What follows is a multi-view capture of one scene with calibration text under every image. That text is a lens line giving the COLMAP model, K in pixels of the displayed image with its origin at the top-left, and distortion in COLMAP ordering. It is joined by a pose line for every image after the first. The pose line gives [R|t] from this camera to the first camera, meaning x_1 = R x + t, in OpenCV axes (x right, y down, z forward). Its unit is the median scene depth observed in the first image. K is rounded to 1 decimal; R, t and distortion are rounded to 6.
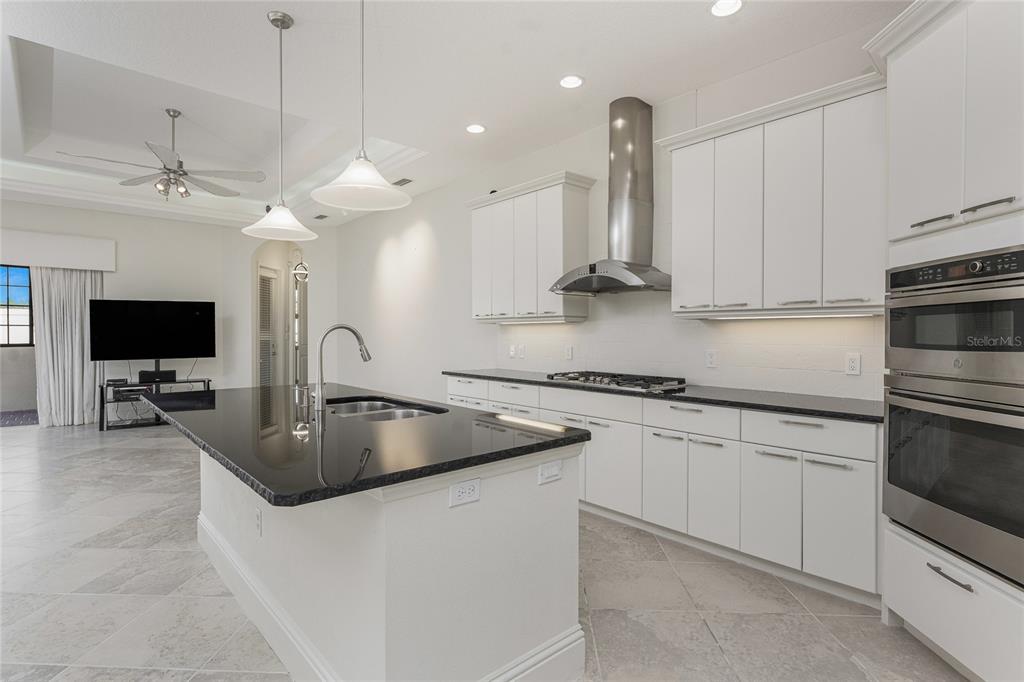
lens RADIAL K [[506.7, 0, 506.2], [0, 506.7, 342.0], [0, 0, 1]] dist [0.002481, -0.001357]
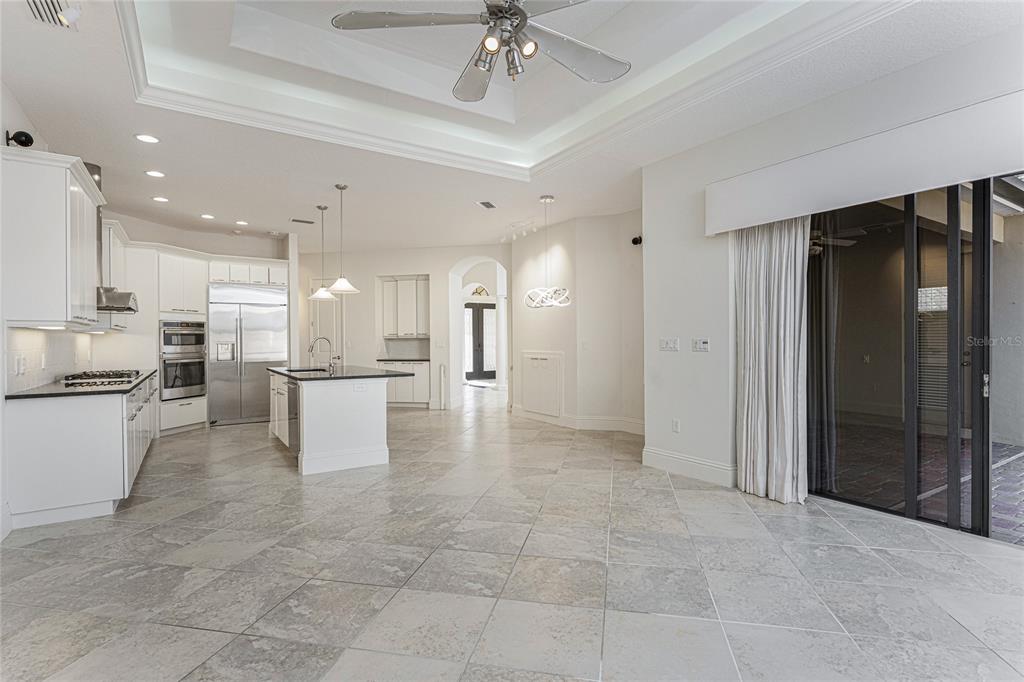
lens RADIAL K [[506.7, 0, 514.7], [0, 506.7, 344.8], [0, 0, 1]] dist [0.002481, -0.001357]
pose [[-0.988756, 0.001890, 0.149524, -1.114355], [0.005608, 0.999685, 0.024449, -0.034468], [-0.149431, 0.025013, -0.988456, 2.263340]]
